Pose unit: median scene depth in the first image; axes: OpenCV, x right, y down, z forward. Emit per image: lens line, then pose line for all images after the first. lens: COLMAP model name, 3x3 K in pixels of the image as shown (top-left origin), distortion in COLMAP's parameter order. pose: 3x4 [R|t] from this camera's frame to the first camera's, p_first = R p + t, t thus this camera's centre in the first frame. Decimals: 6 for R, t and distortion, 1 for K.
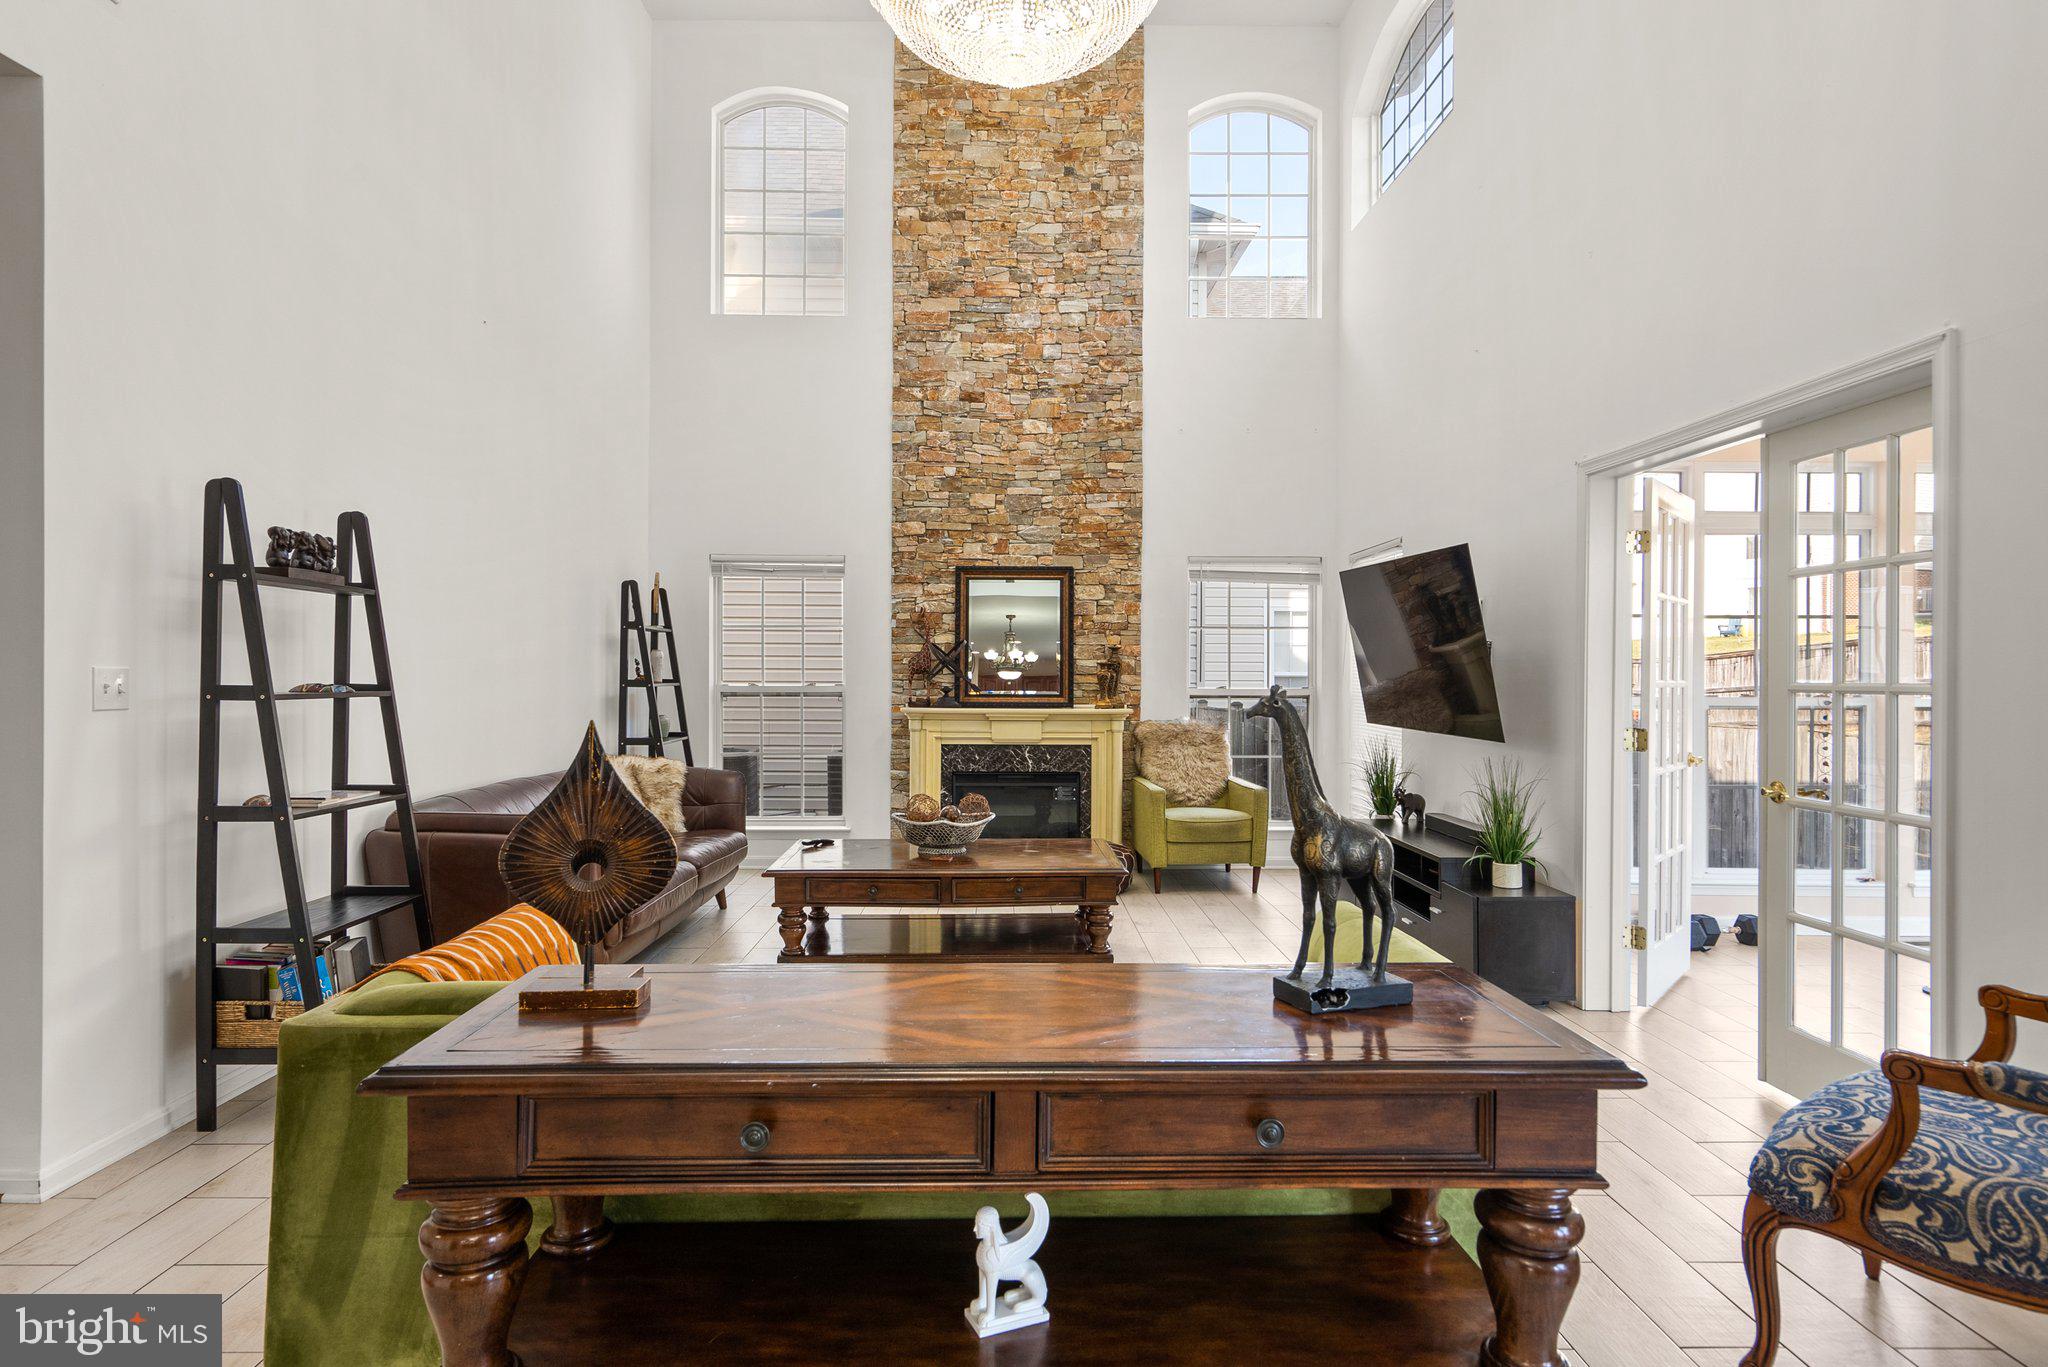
lens RADIAL K [[1096.9, 0, 1024.7], [0, 1096.9, 672.5], [0, 0, 1]] dist [0.002109, 0.002618]
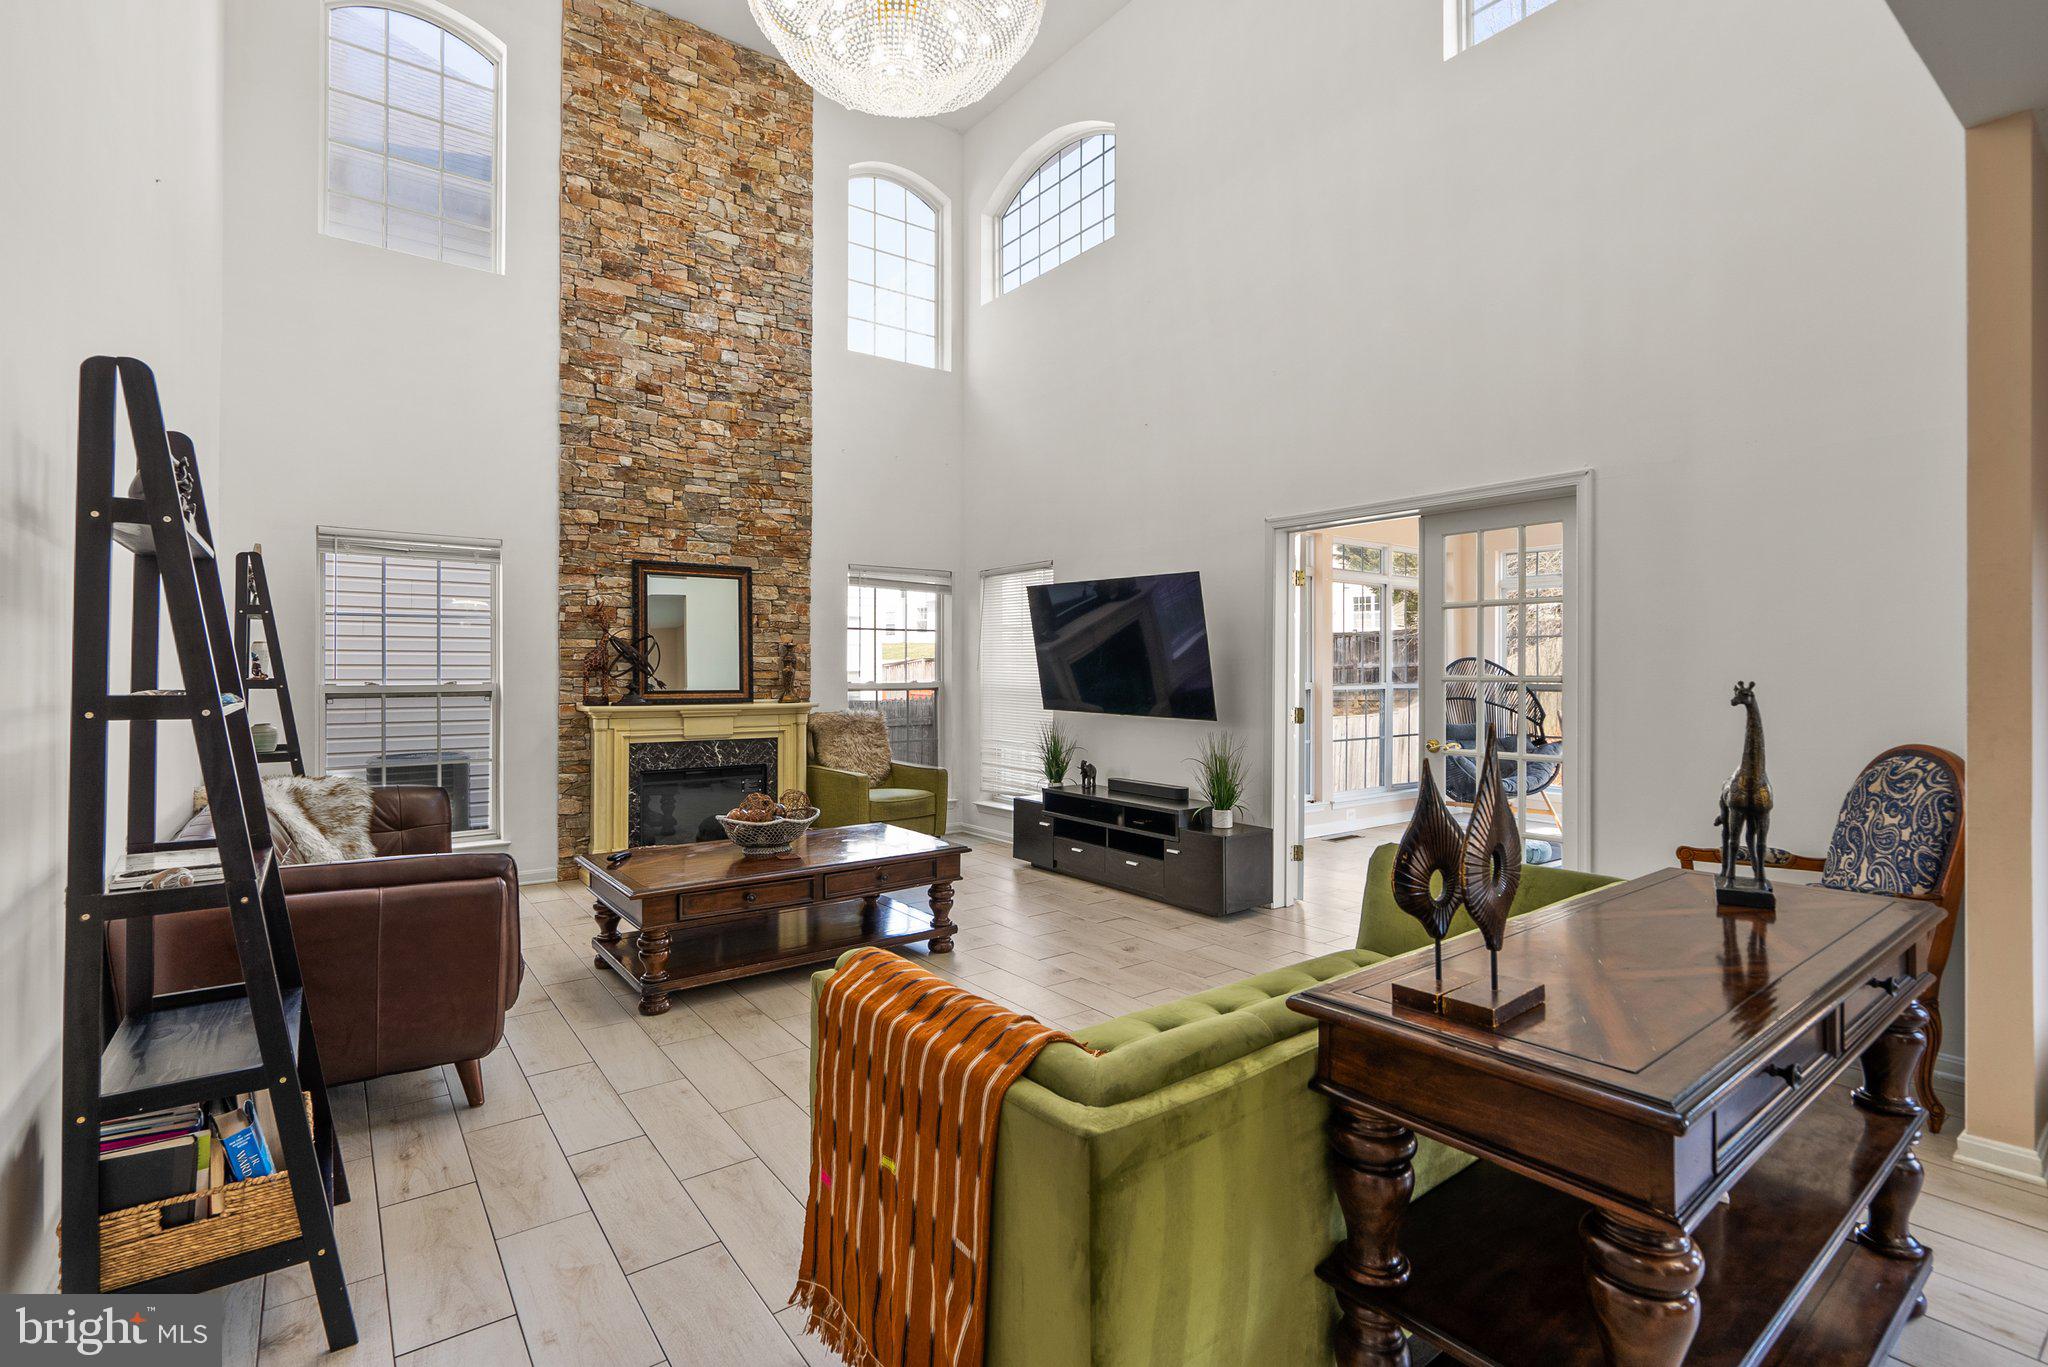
lens RADIAL K [[945.3, 0, 1024.0], [0, 945.3, 662.1], [0, 0, 1]] dist [-0.002991, 0.003733]
pose [[0.813829, 0.001890, 0.581101, -0.266076], [0.000661, 0.999991, -0.004179, -0.002293], [-0.581104, 0.003785, 0.813821, 0.117685]]
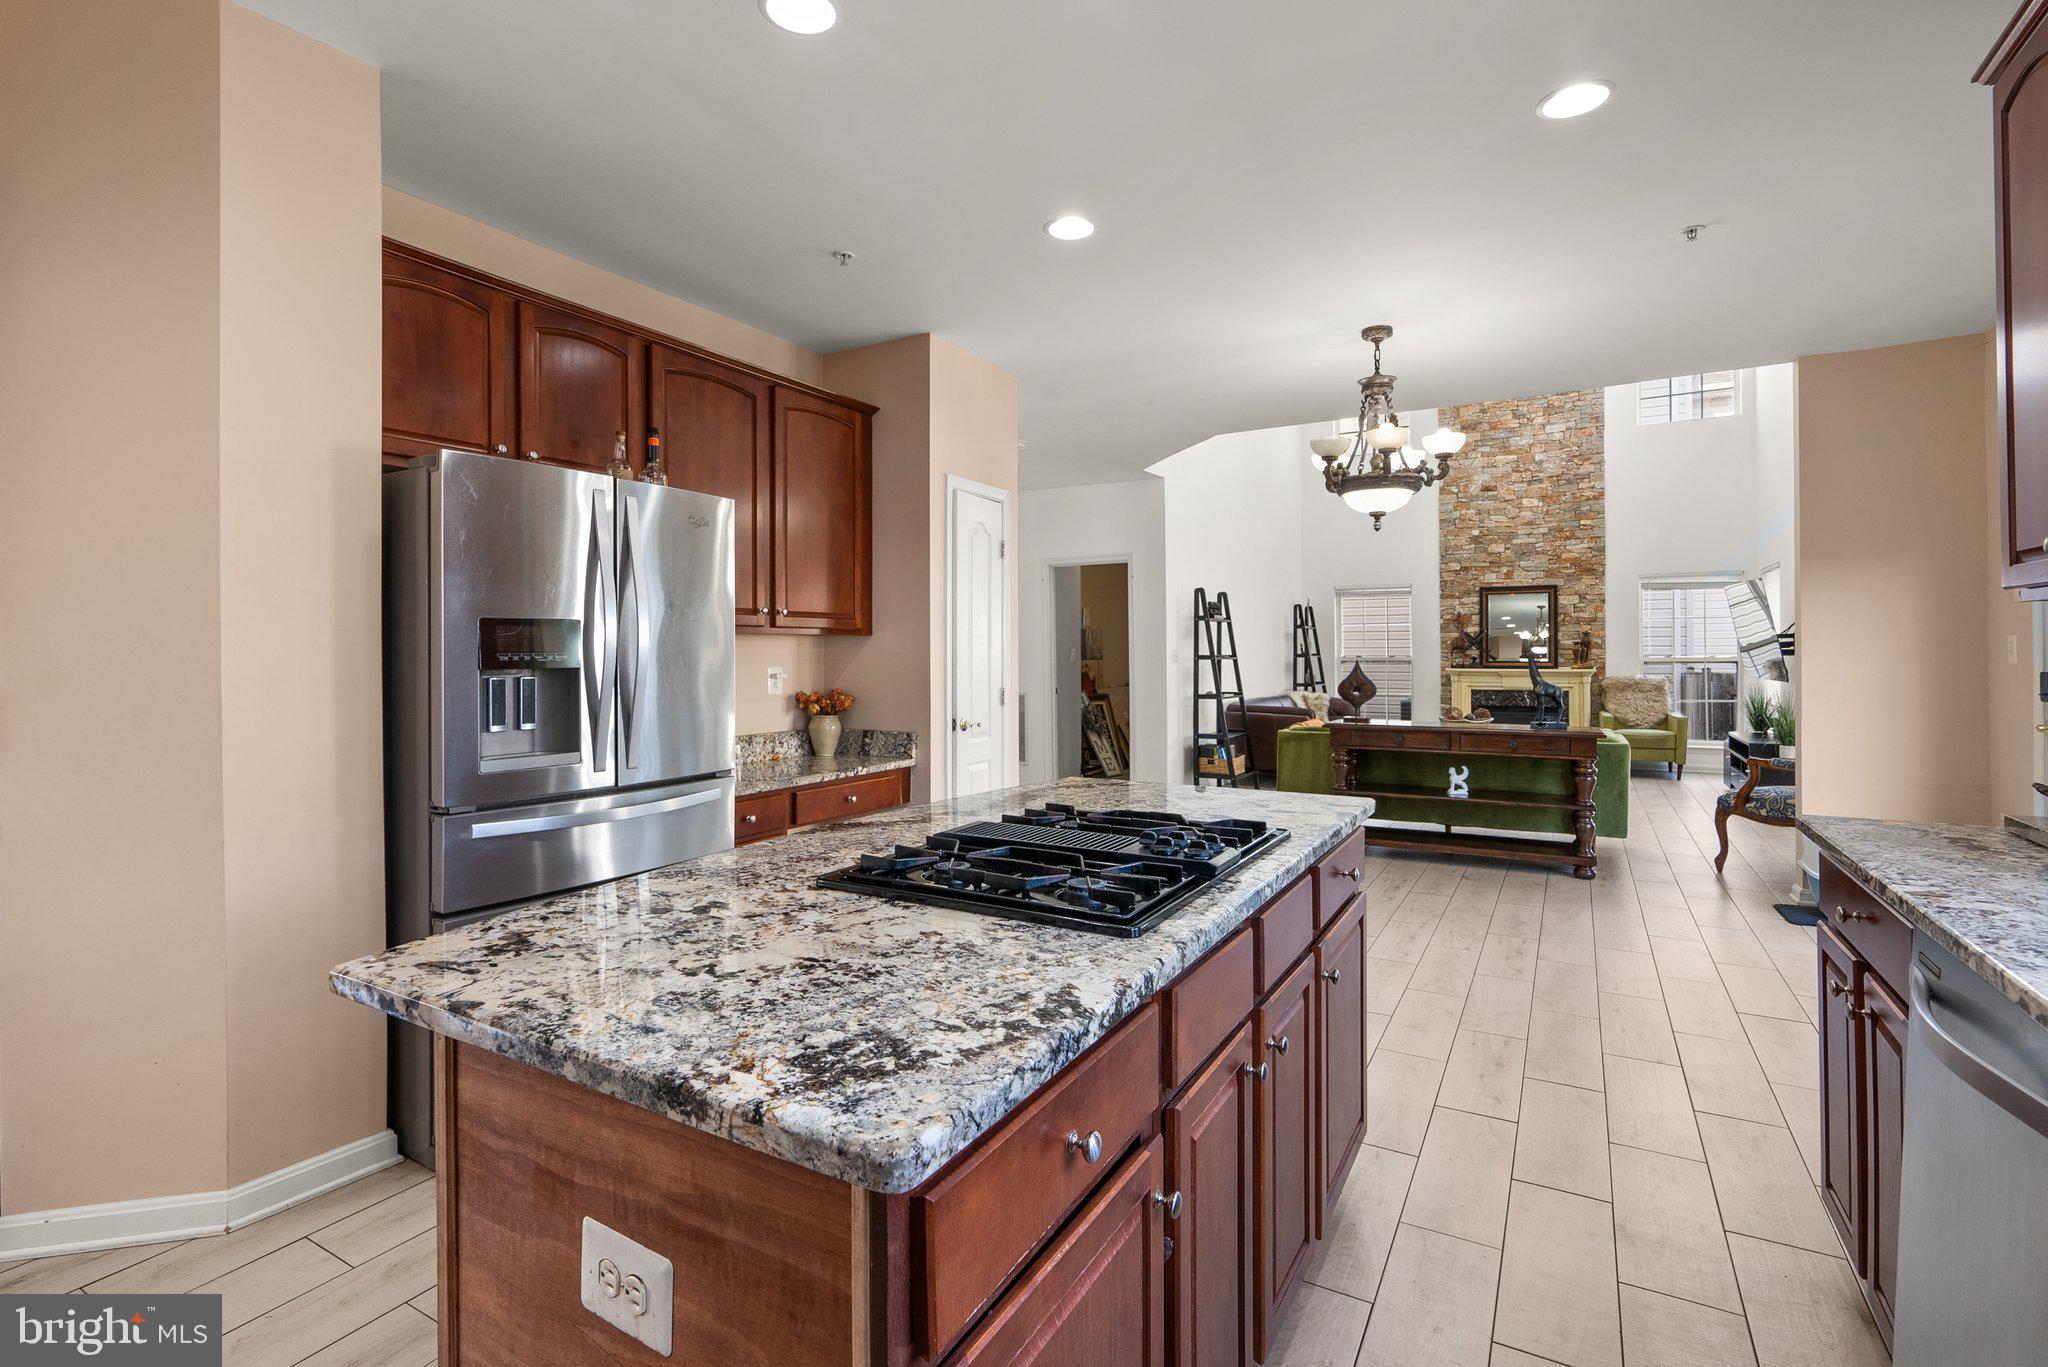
lens RADIAL K [[945.3, 0, 1031.6], [0, 945.3, 648.5], [0, 0, 1]] dist [-0.002991, 0.003733]
pose [[0.857052, -0.010751, -0.515117, 0.098372], [0.009085, 0.999942, -0.005755, 0.002089], [0.515149, 0.000252, 0.857100, -0.644484]]
